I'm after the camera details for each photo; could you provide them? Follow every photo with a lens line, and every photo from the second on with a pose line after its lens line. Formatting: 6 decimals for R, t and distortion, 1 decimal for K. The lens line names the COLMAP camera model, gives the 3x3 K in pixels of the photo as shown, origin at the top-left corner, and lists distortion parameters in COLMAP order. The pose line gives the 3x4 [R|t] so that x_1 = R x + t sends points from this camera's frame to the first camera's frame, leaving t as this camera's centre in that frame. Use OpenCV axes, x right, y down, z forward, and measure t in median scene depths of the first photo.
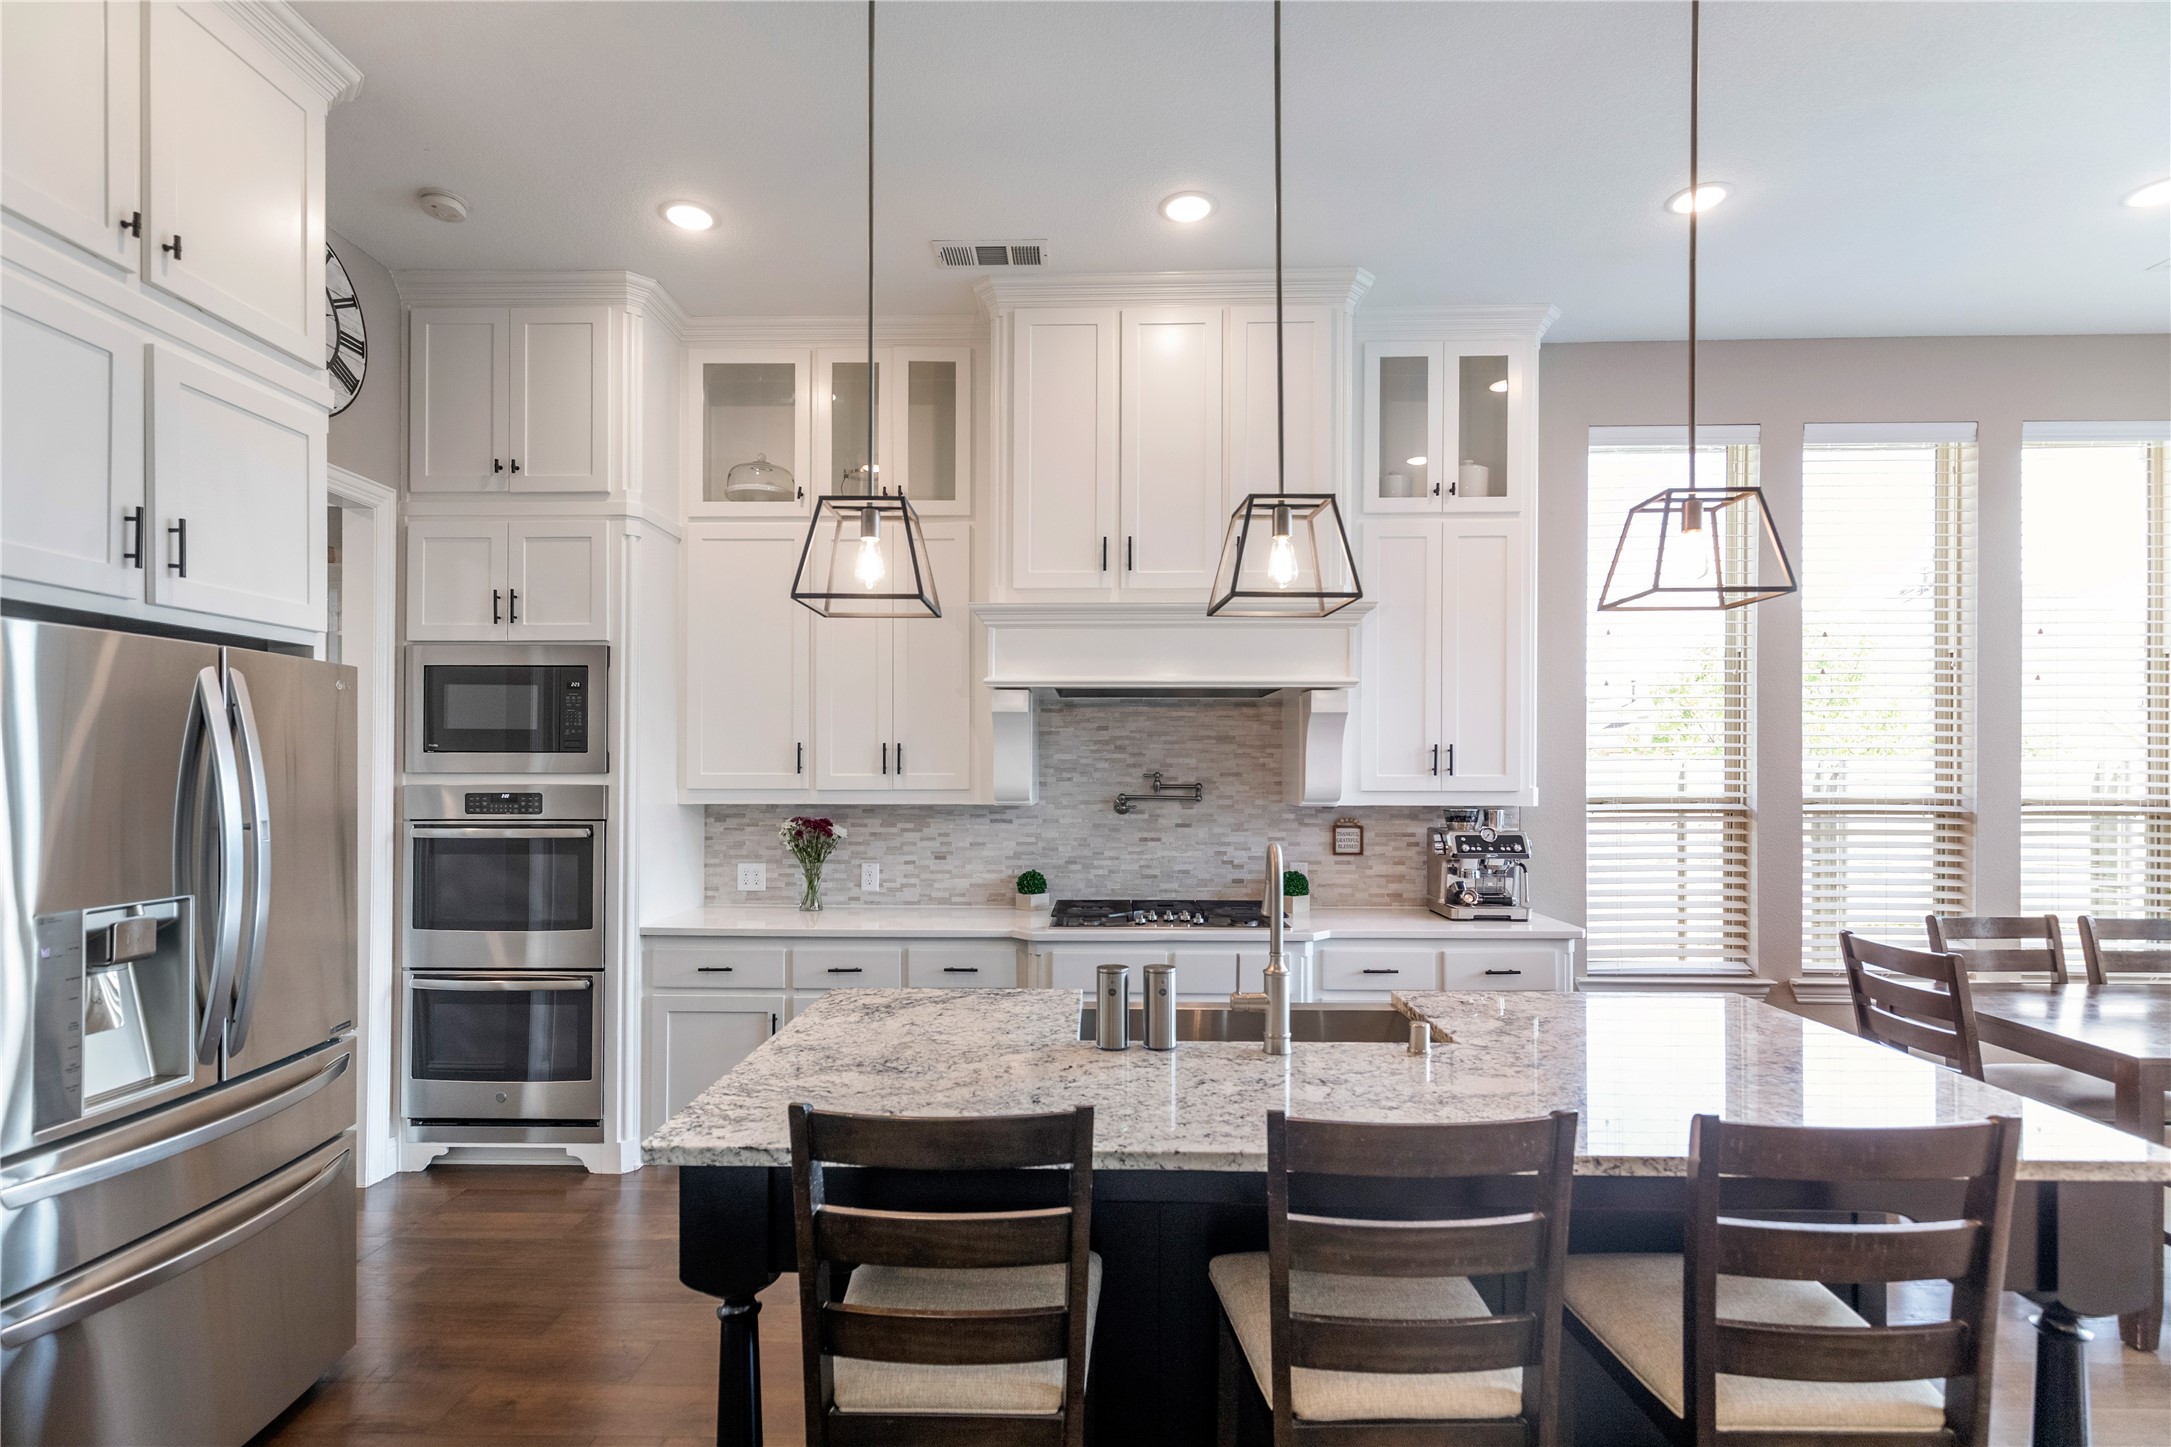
lens RADIAL K [[1010.9, 0, 1063.8], [0, 1010.9, 768.1], [0, 0, 1]] dist [0.007577, -0.000282]
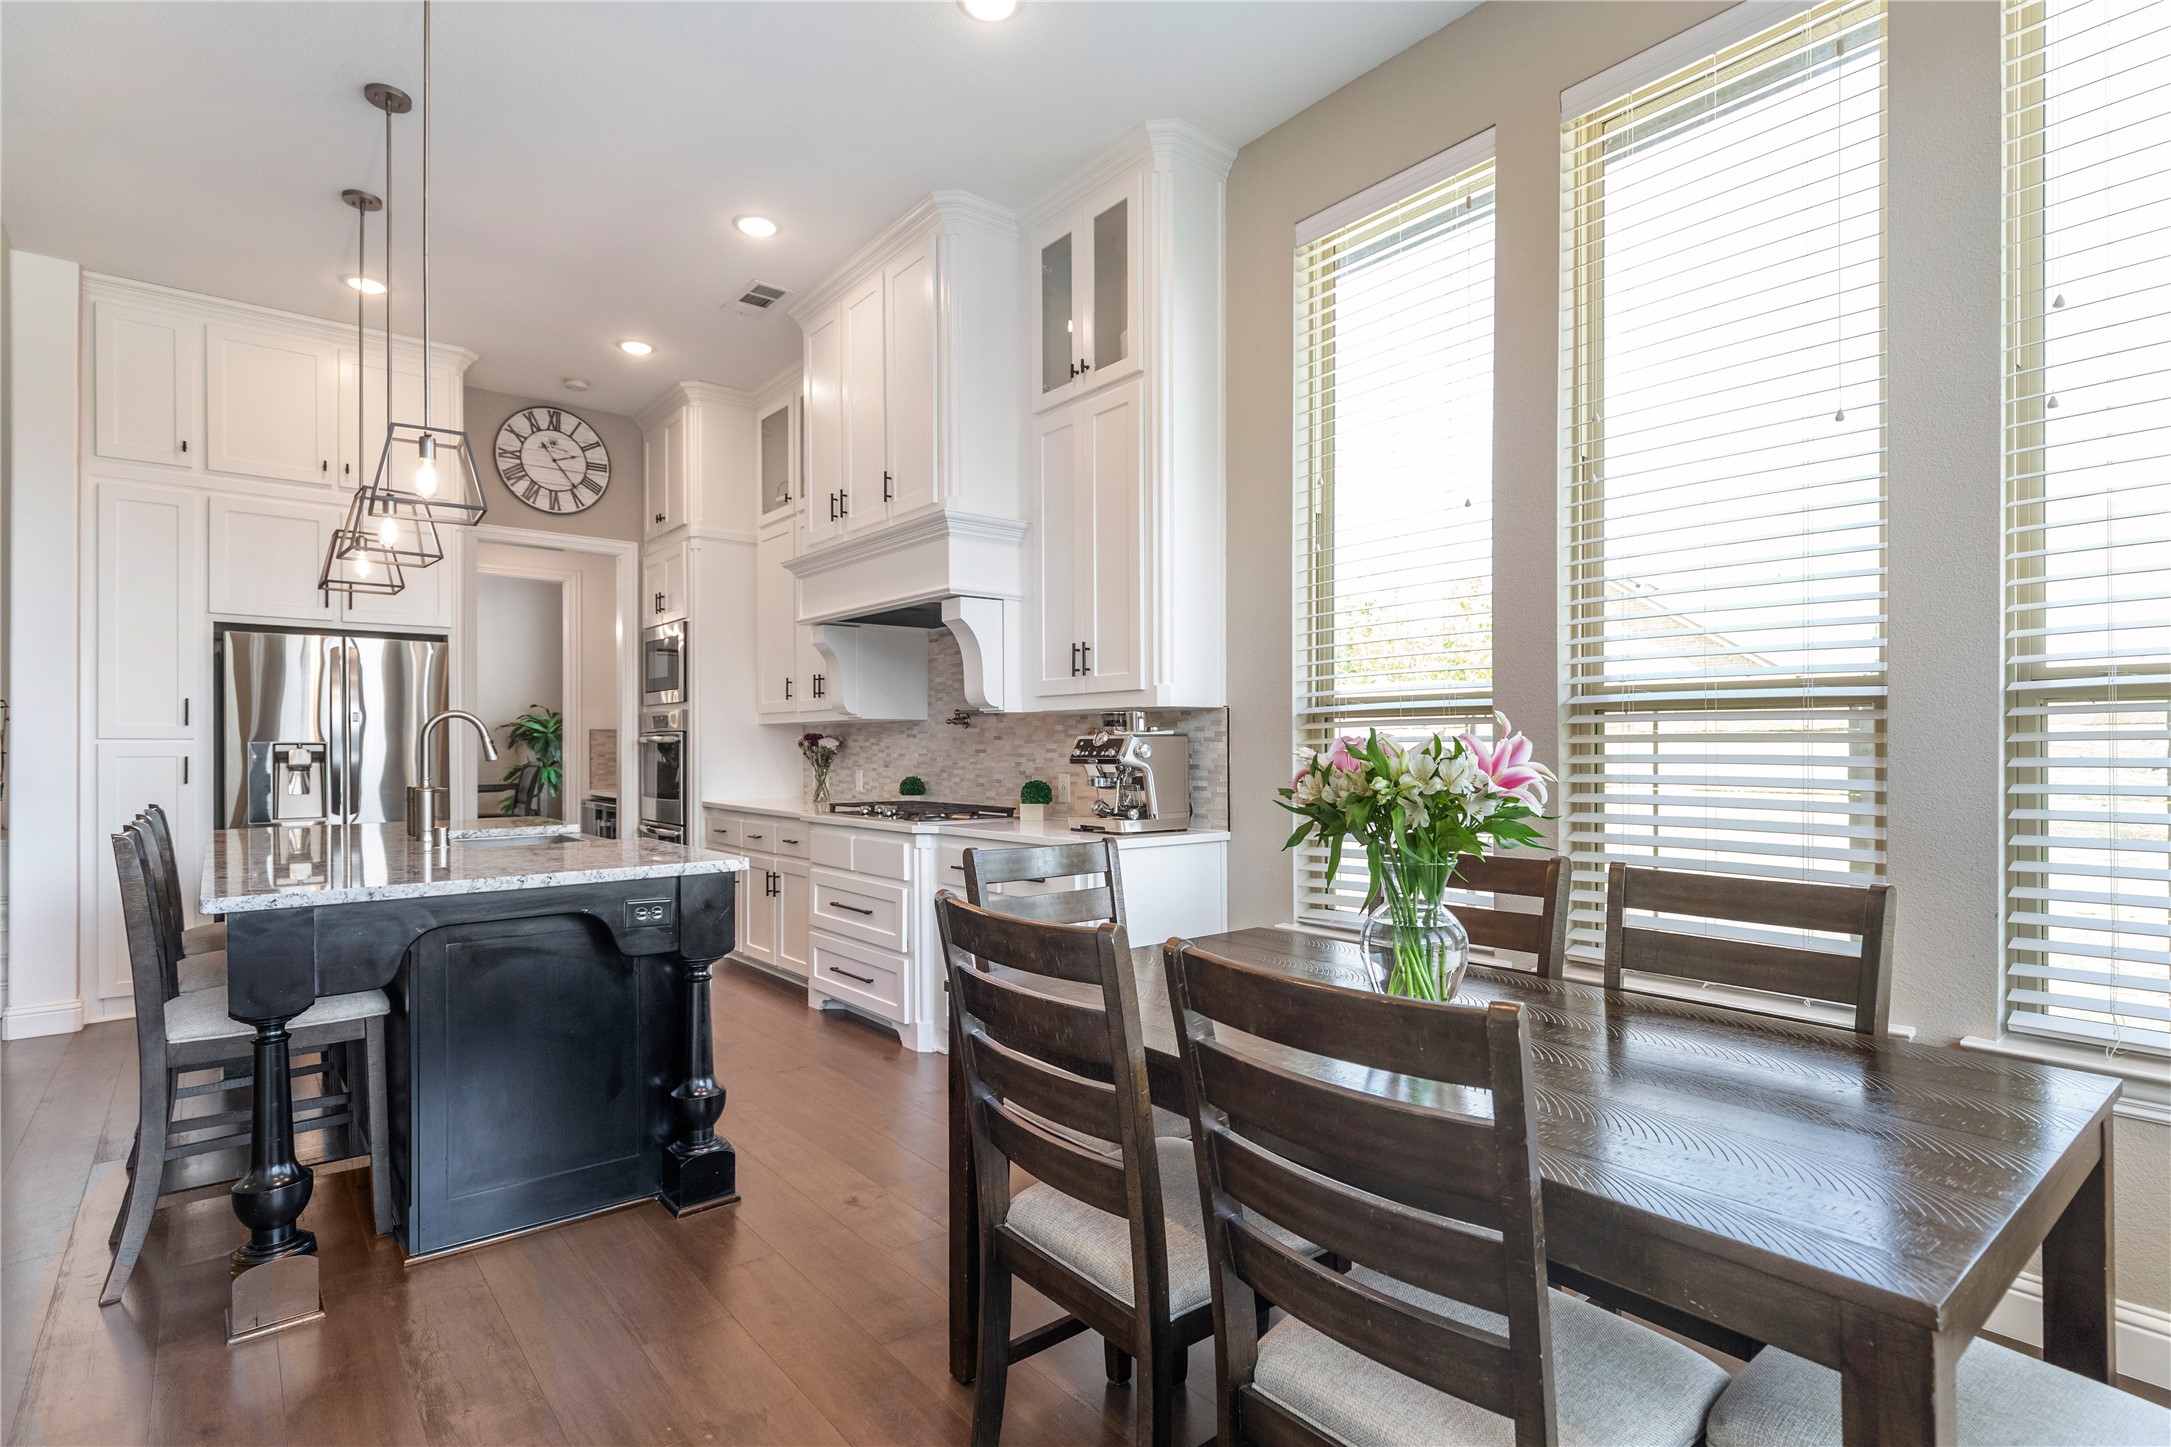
lens RADIAL K [[1052.4, 0, 1078.5], [0, 1052.4, 741.6], [0, 0, 1]] dist [0.012273, -0.000627]
pose [[0.653607, -0.006619, -0.756805, 1.025891], [0.004497, 0.999978, -0.004861, 0.066782], [0.756821, -0.000226, 0.653622, 0.336402]]
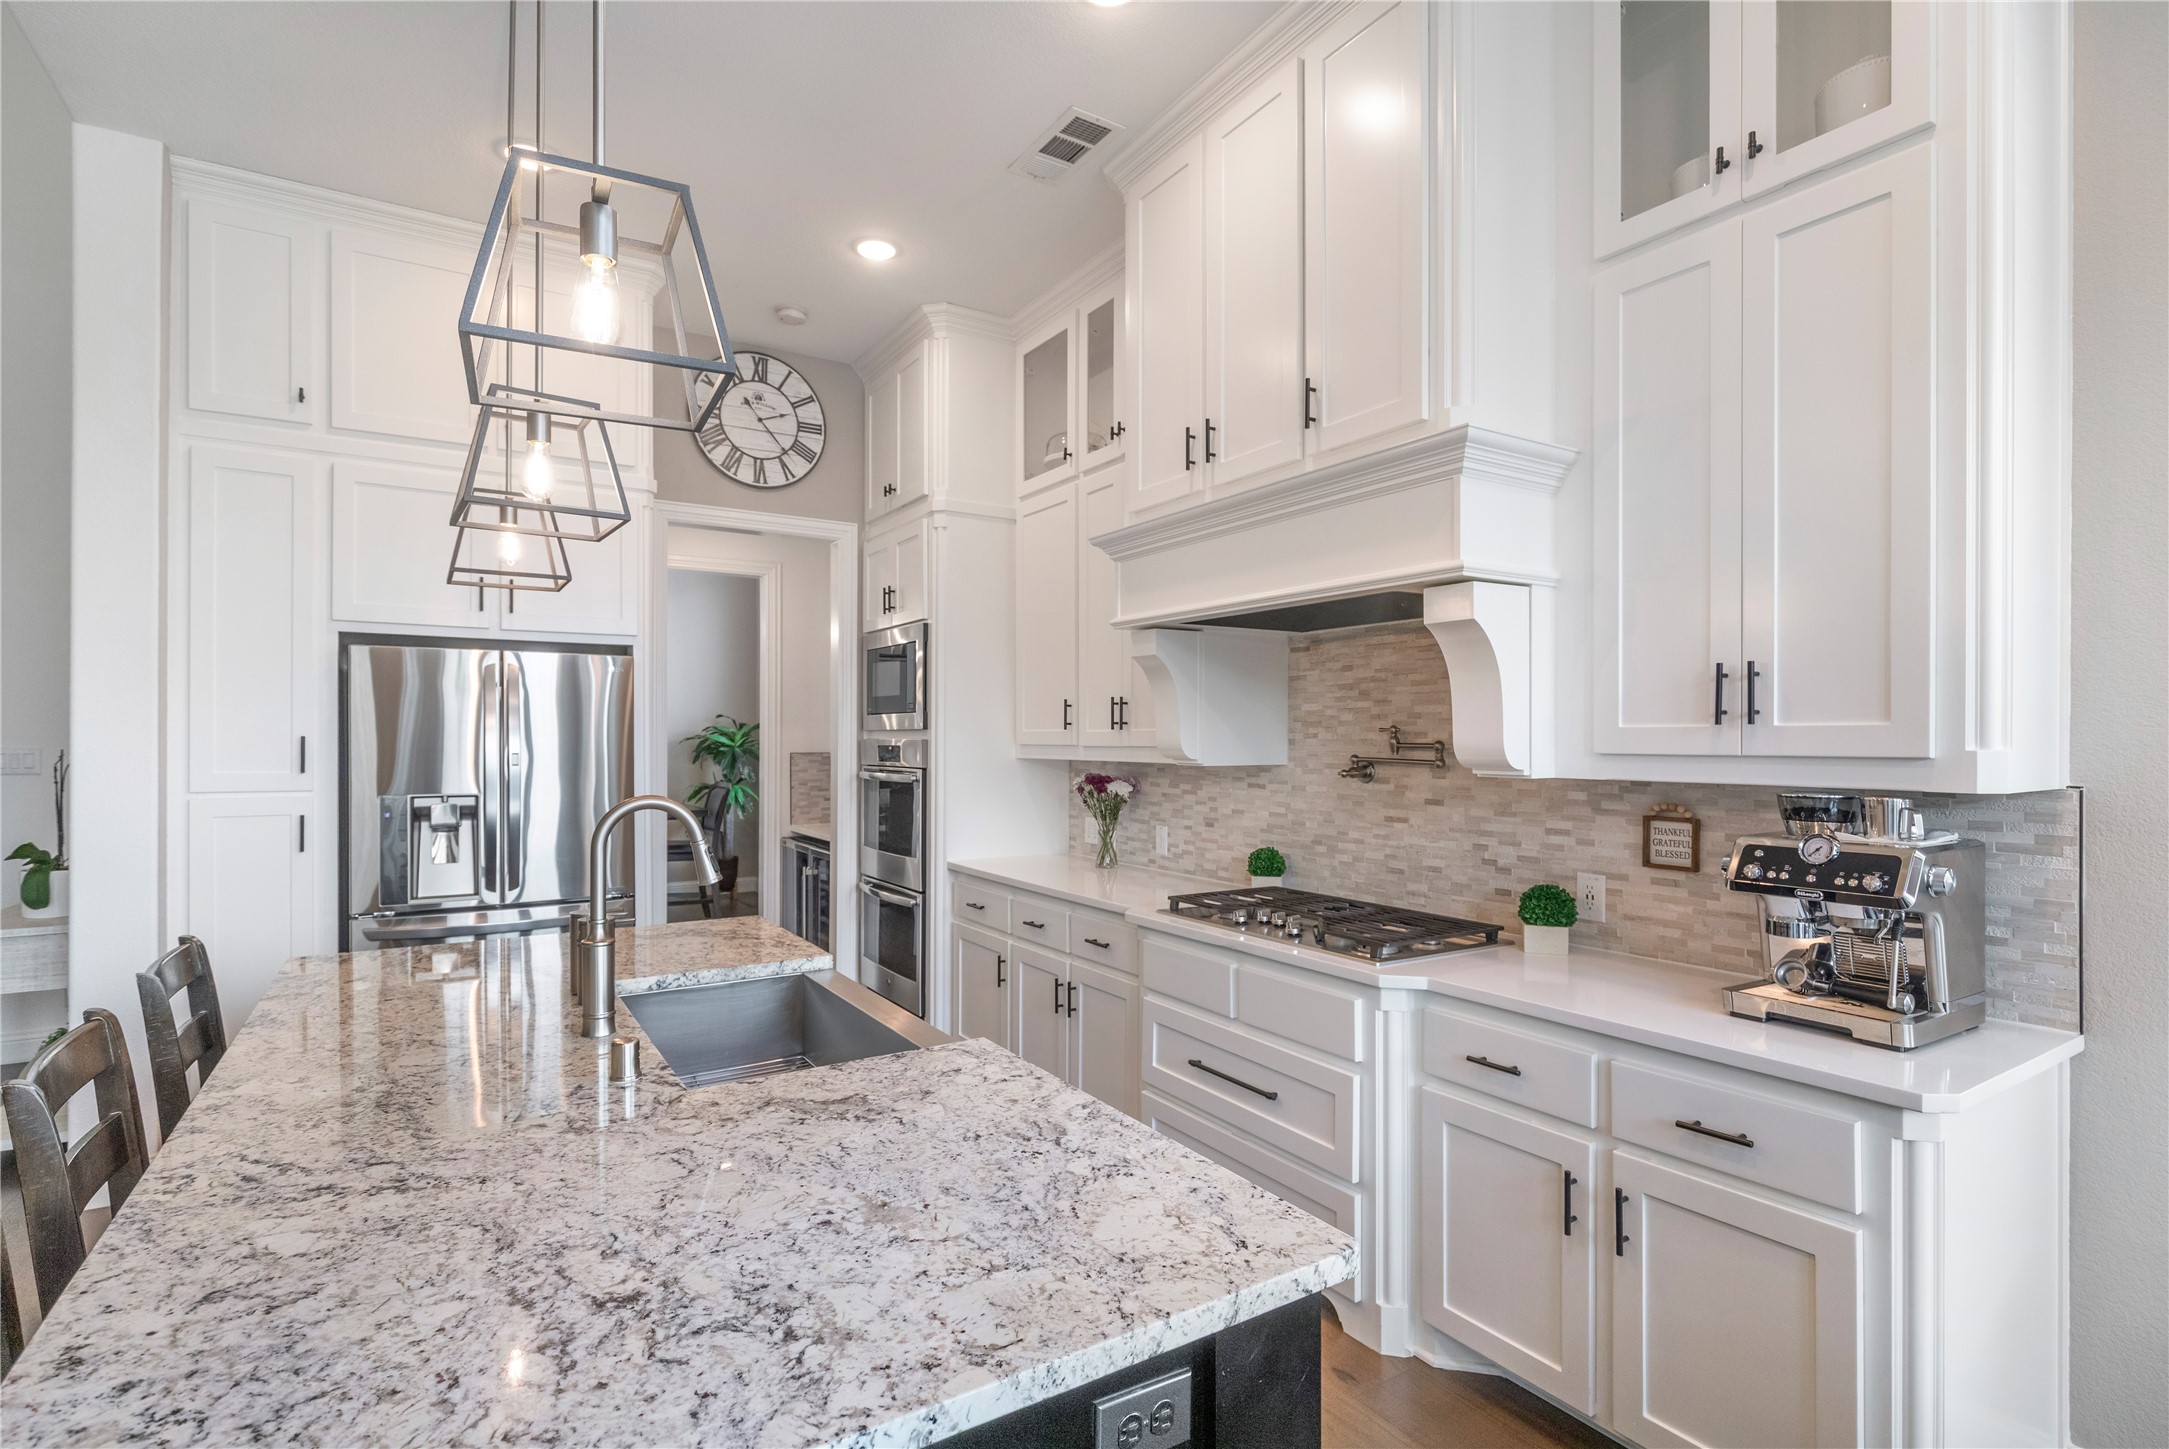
lens RADIAL K [[1028.8, 0, 1092.3], [0, 1028.8, 735.6], [0, 0, 1]] dist [0.003235, 0.000438]
pose [[0.562665, -0.002036, -0.826683, 0.572194], [0.000385, 0.999998, -0.002200, 0.012652], [0.826685, 0.000919, 0.562664, 0.413032]]
